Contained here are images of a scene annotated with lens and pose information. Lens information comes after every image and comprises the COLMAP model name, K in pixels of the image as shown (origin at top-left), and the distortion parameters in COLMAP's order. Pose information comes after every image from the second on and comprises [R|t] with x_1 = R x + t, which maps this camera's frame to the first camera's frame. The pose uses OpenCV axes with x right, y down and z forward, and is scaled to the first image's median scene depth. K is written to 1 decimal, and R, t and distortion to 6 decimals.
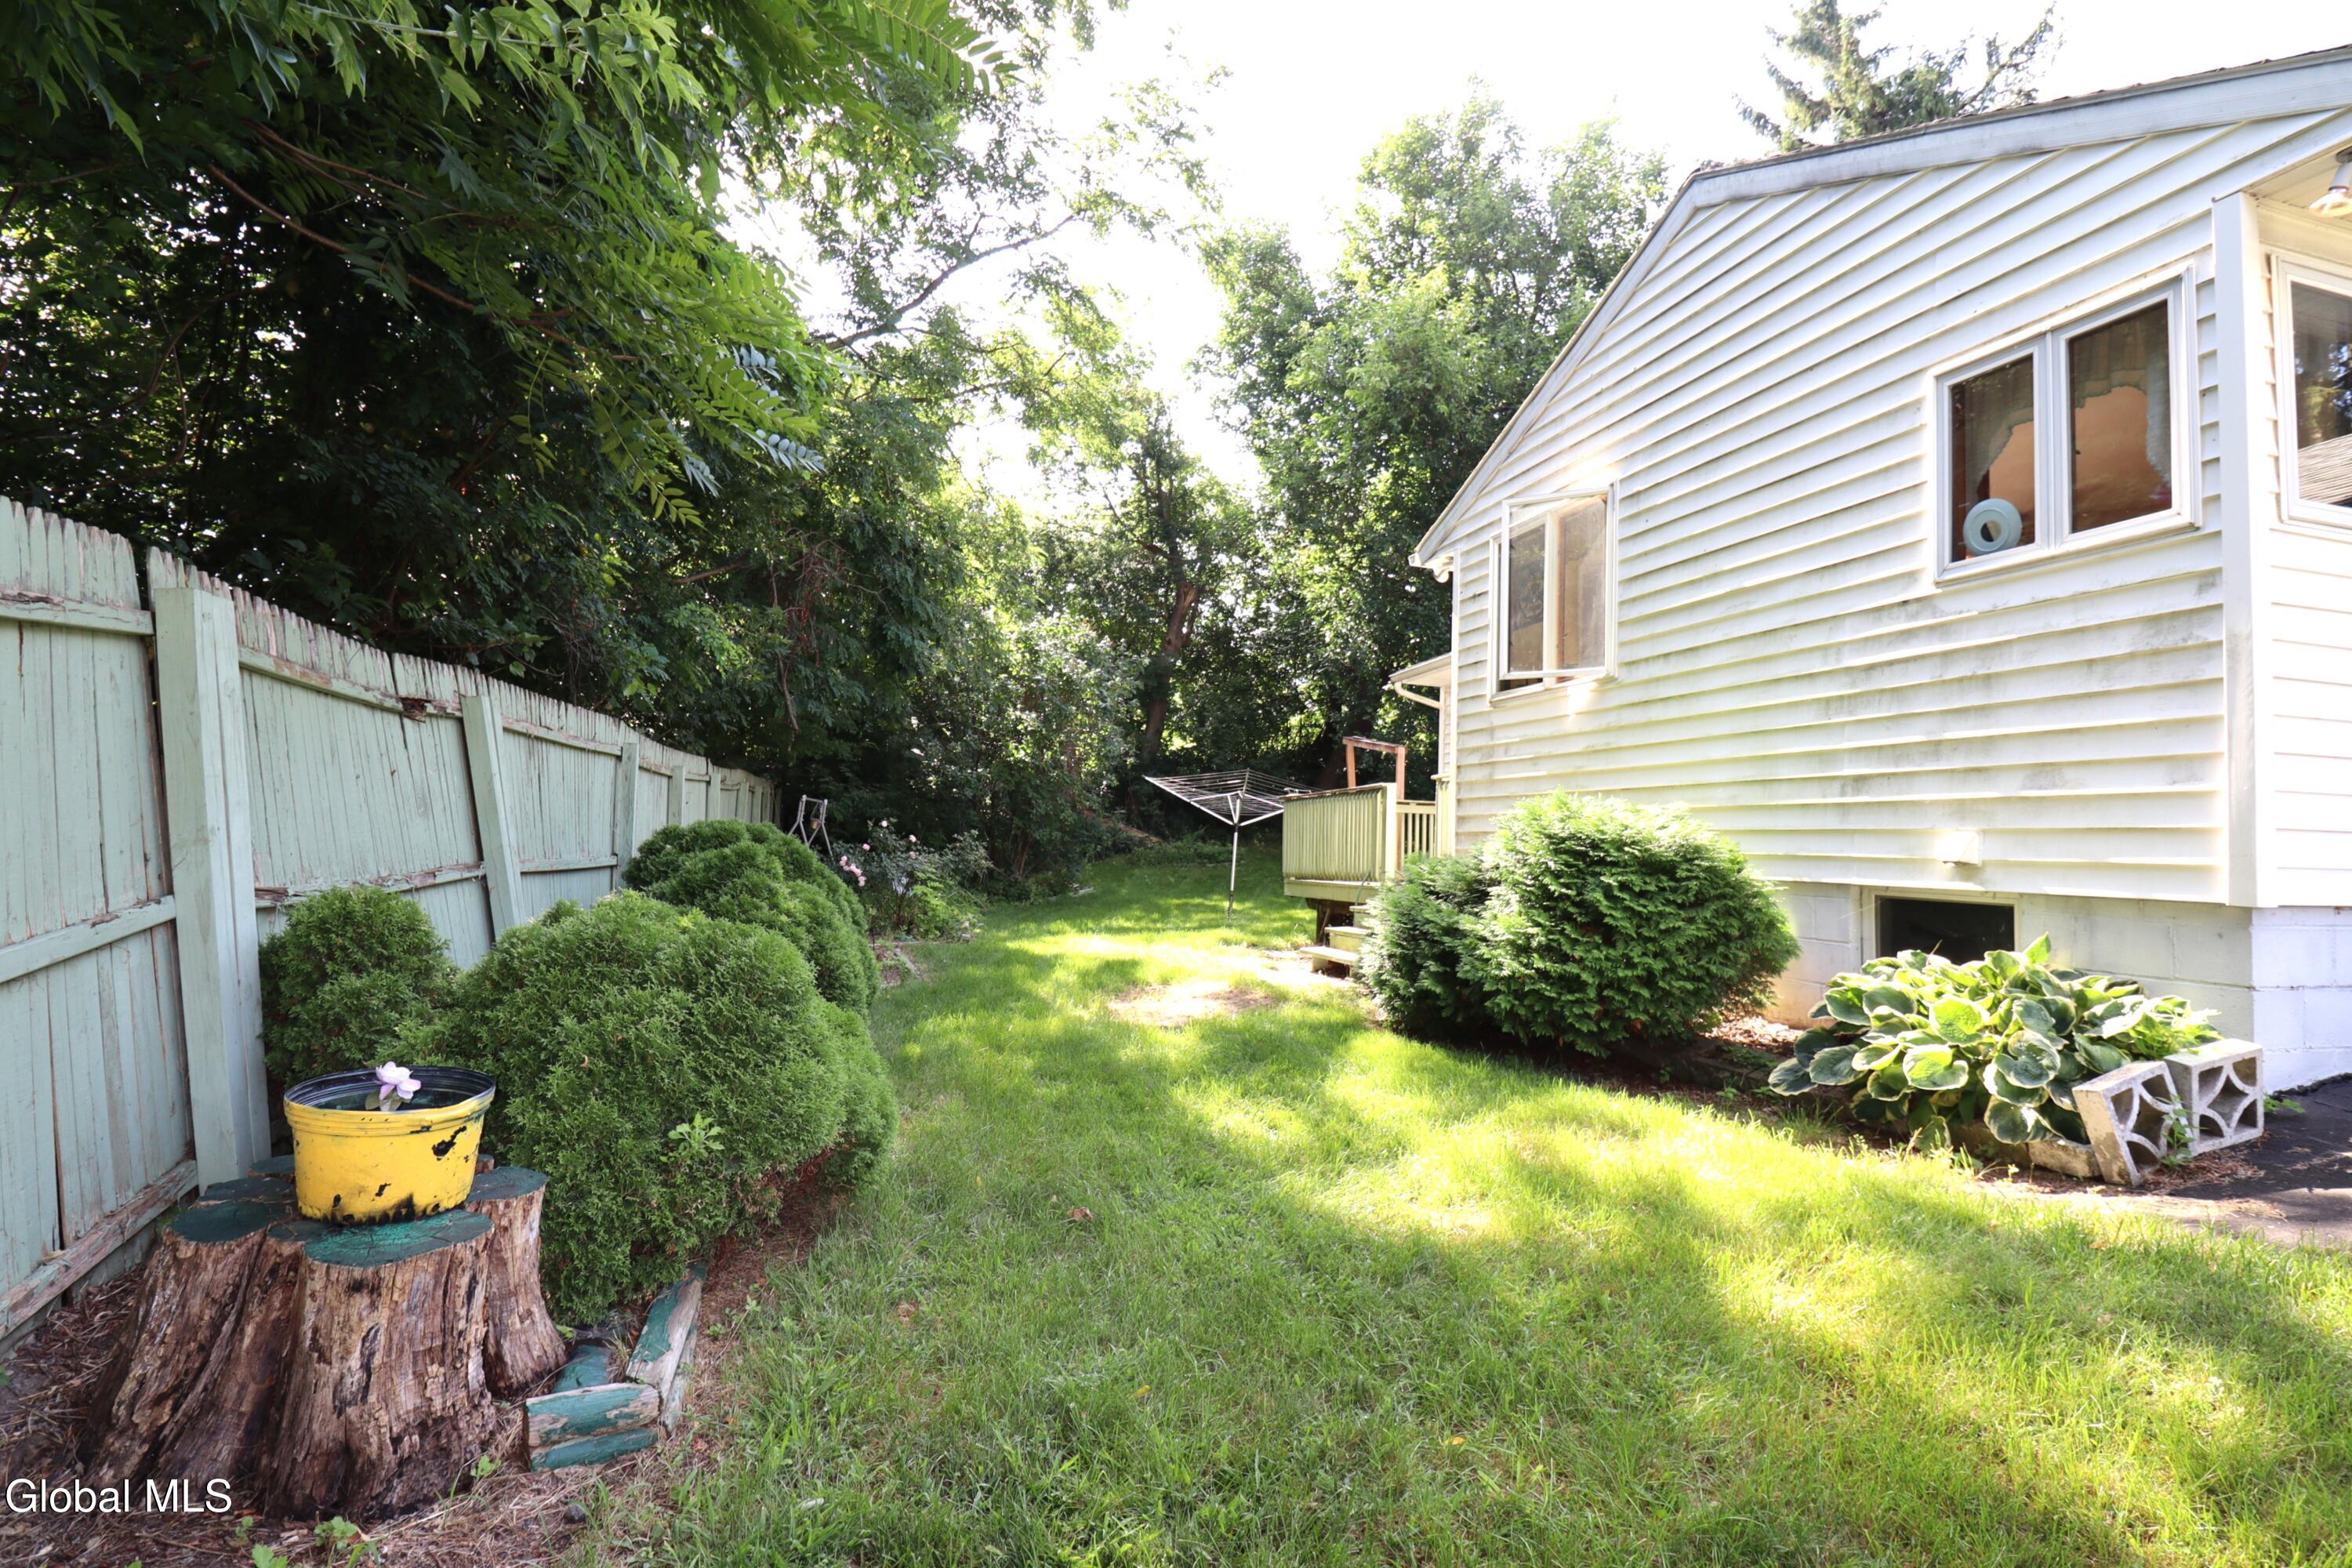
lens RADIAL K [[1090.4, 0, 1156.3], [0, 1090.4, 785.4], [0, 0, 1]] dist [-0.001008, -0.012571]
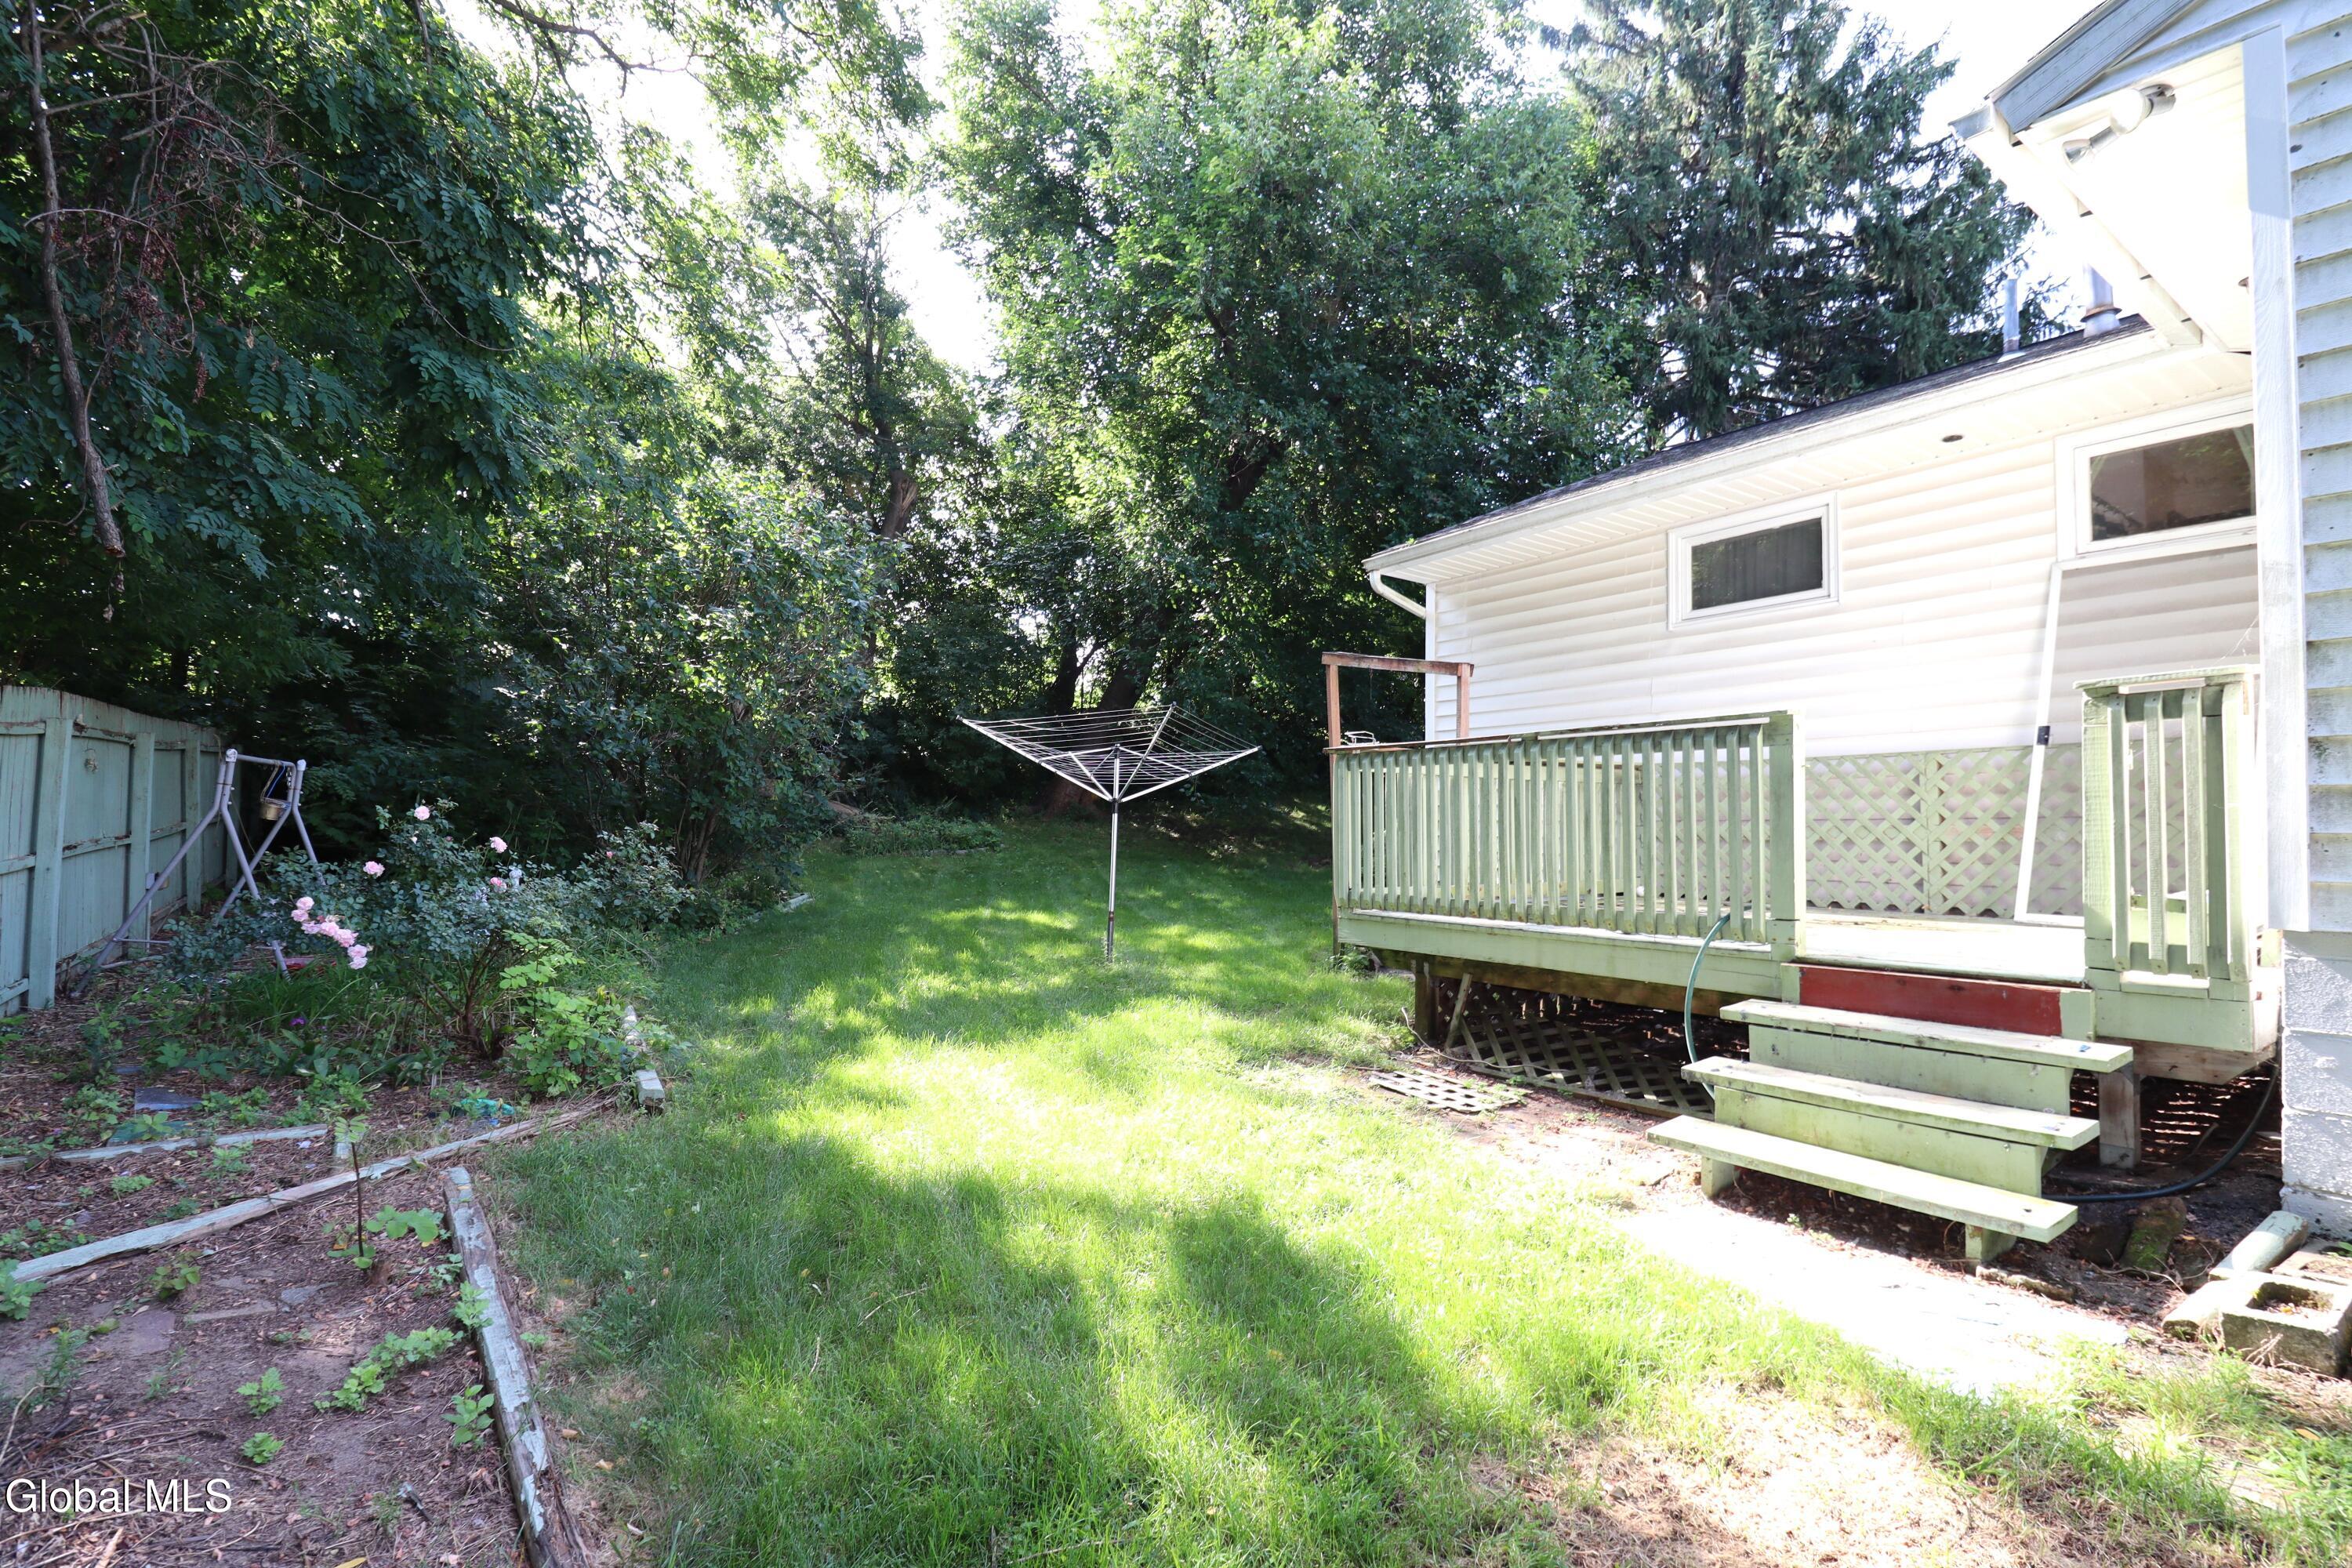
lens RADIAL K [[1090.4, 0, 1156.3], [0, 1090.4, 785.4], [0, 0, 1]] dist [-0.001008, -0.012571]
pose [[0.947293, -0.008498, 0.320256, -0.091641], [-0.001346, 0.999534, 0.030504, 0.008945], [-0.320366, -0.029327, 0.946840, 0.408276]]
